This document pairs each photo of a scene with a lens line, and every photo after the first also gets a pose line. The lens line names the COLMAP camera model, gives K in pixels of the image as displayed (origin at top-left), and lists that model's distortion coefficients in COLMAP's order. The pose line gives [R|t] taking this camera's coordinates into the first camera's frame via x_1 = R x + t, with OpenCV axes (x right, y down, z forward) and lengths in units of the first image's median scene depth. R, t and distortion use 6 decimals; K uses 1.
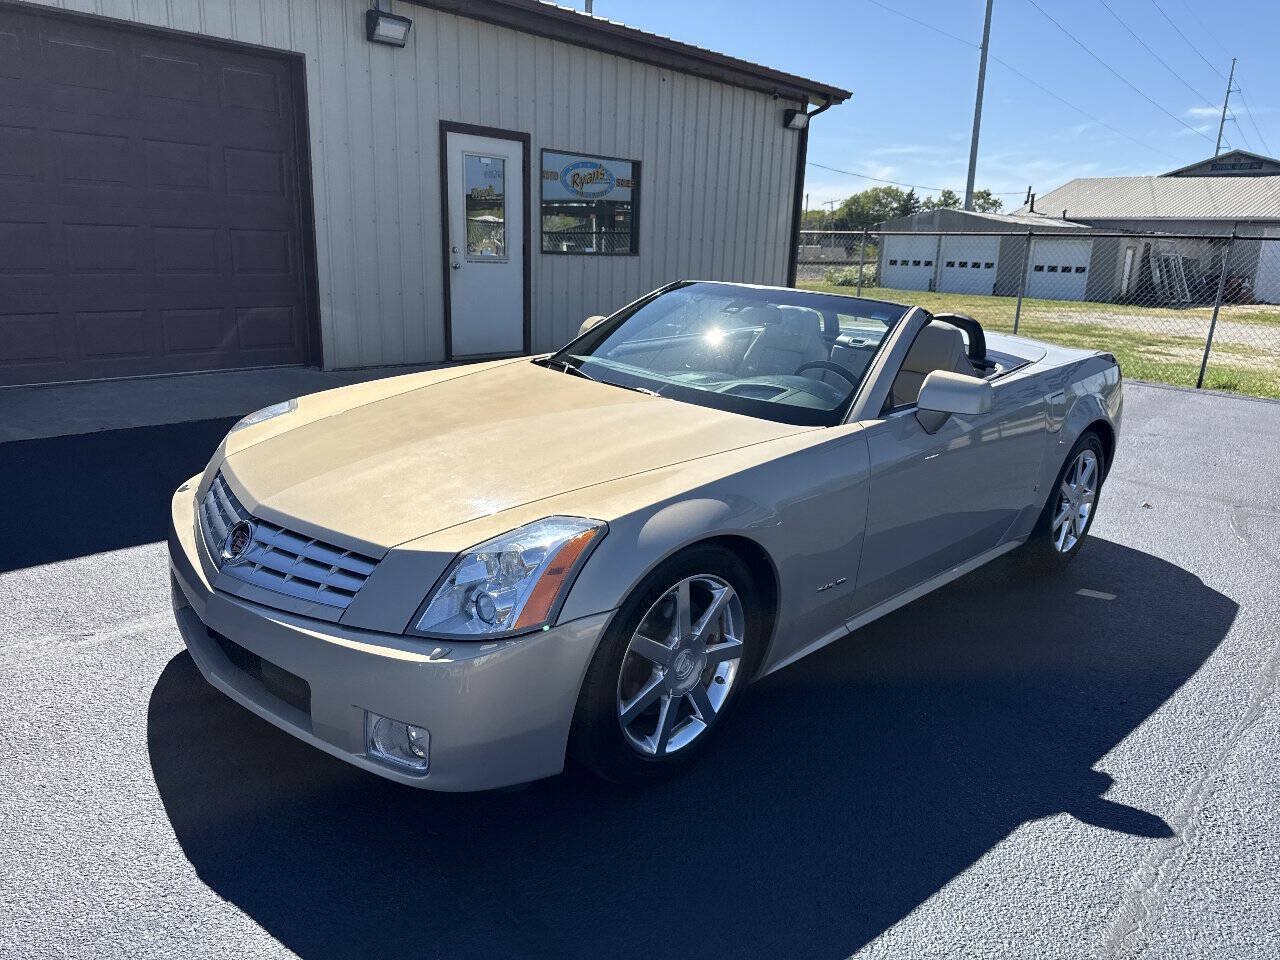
lens RADIAL K [[912.8, 0, 662.1], [0, 912.8, 484.7], [0, 0, 1]] dist [0.018082, -0.028043]
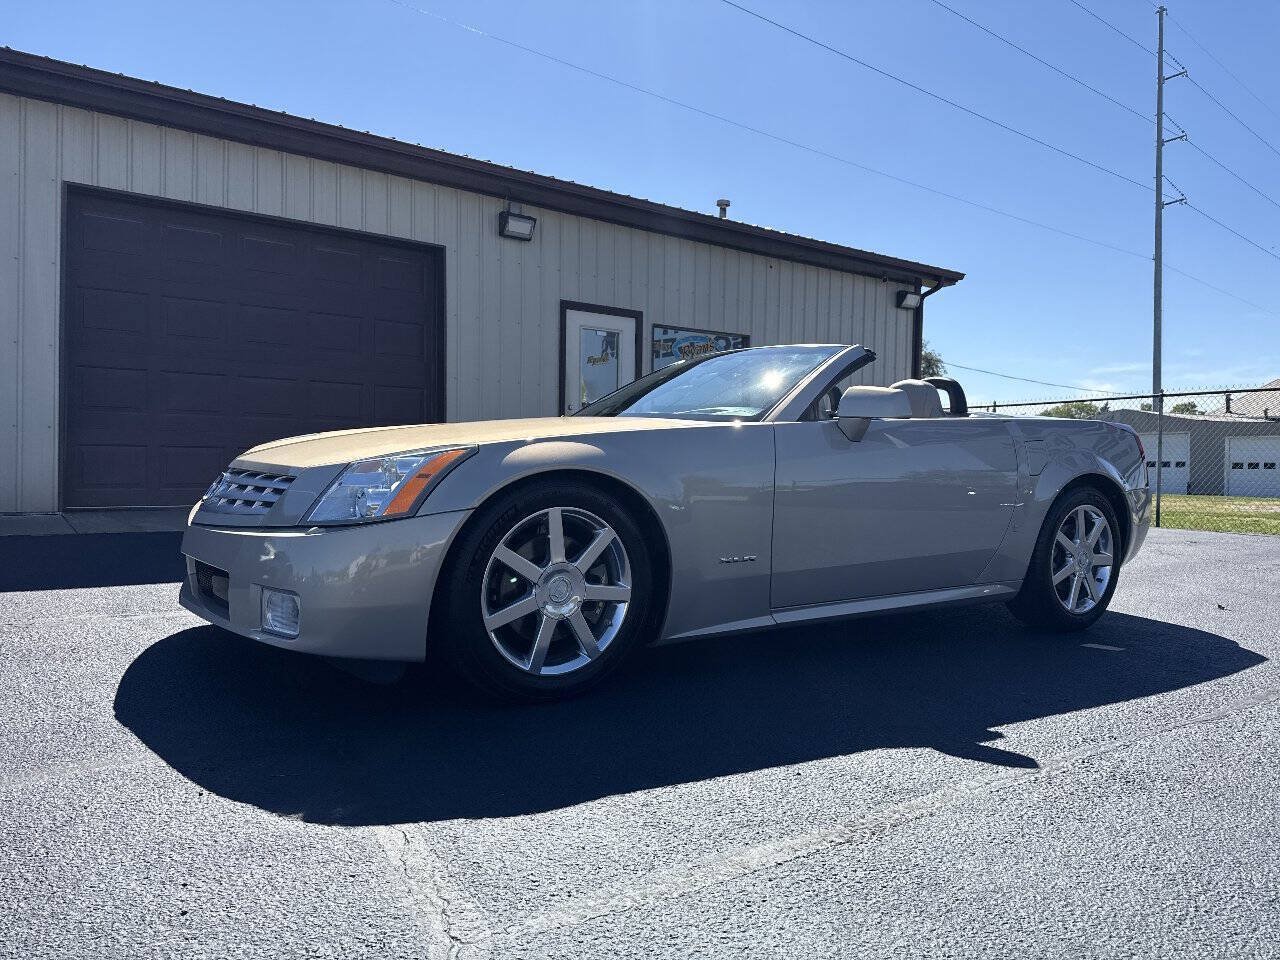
lens RADIAL K [[912.8, 0, 664.1], [0, 912.8, 479.1], [0, 0, 1]] dist [0.018082, -0.028043]
pose [[0.980559, -0.020268, -0.195173, 0.073284], [-0.027319, 0.970863, -0.238072, 0.064571], [0.194312, 0.238776, 0.951435, -0.013755]]
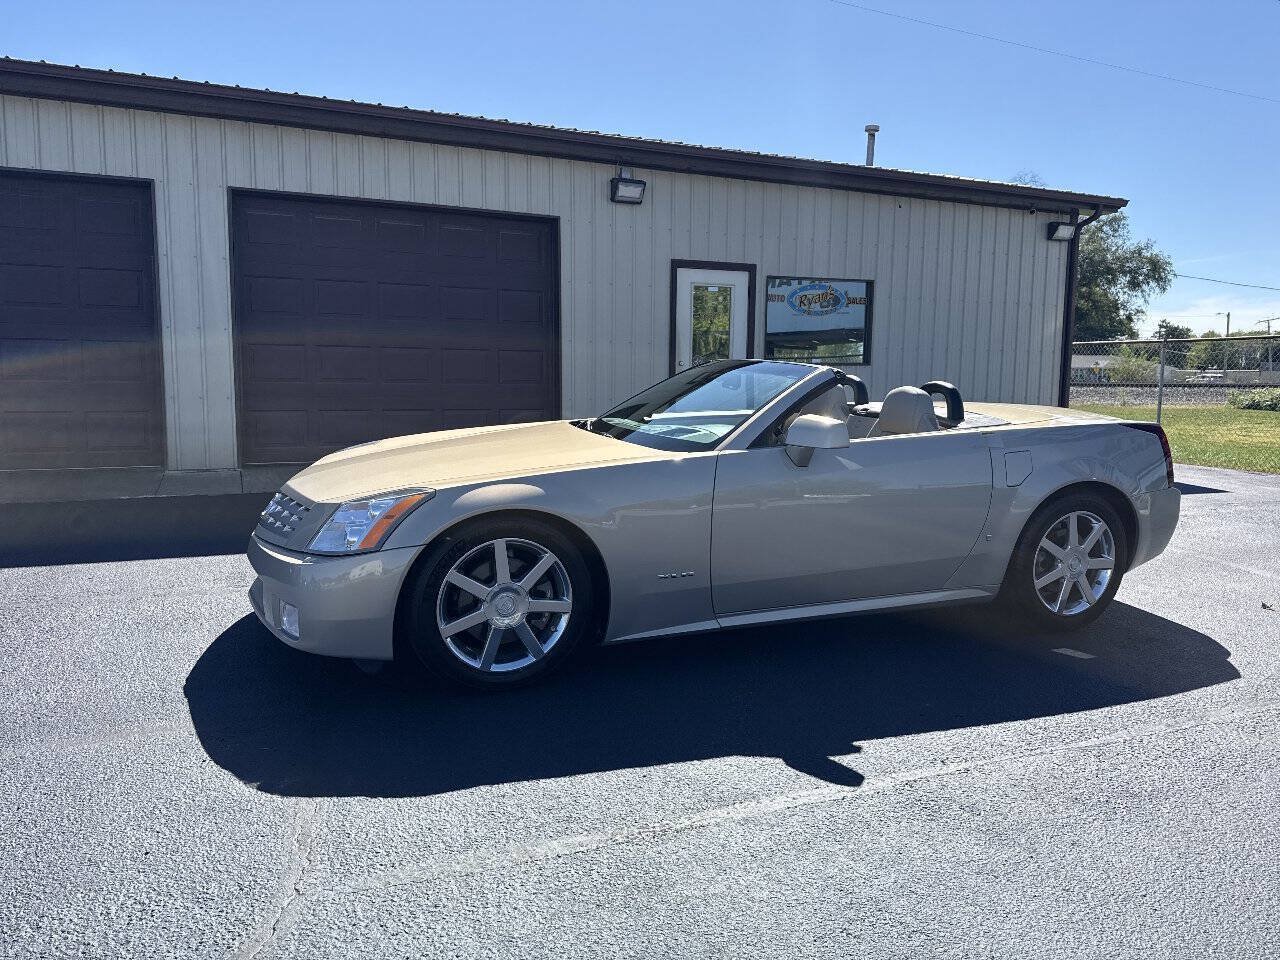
lens RADIAL K [[912.8, 0, 651.6], [0, 912.8, 483.7], [0, 0, 1]] dist [0.018082, -0.028043]
pose [[0.913730, 0.019498, -0.405855, 0.155238], [-0.077556, 0.988853, -0.127100, 0.034209], [0.398852, 0.147612, 0.905057, -0.037688]]
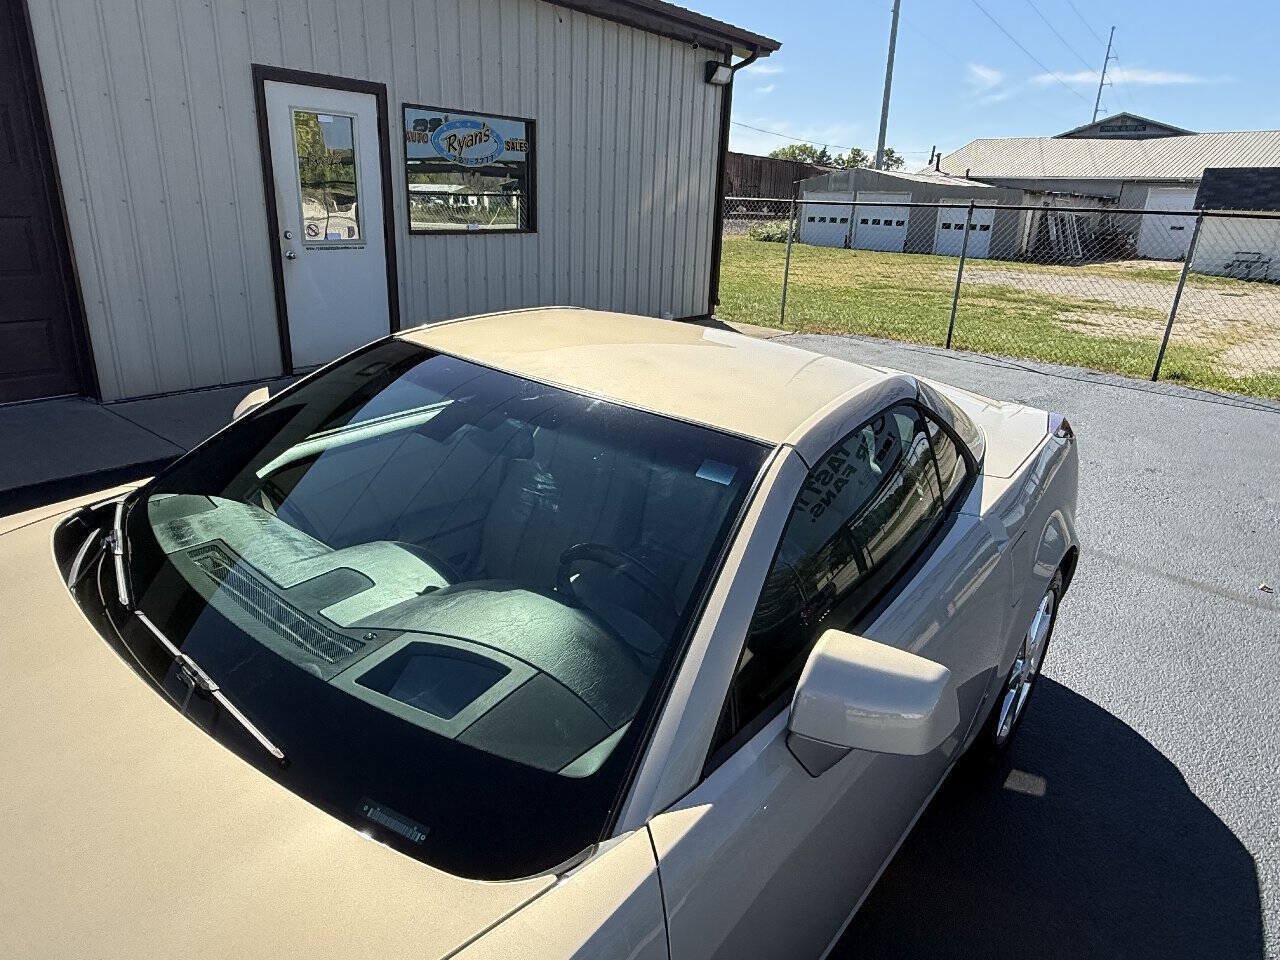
lens RADIAL K [[814.6, 0, 650.2], [0, 814.6, 488.3], [0, 0, 1]] dist [-0.014554, 0.013161]
pose [[0.998299, -0.016886, 0.055798, 0.030001], [0.012006, 0.996166, 0.086661, -0.068874], [-0.057048, -0.085844, 0.994674, 0.191246]]
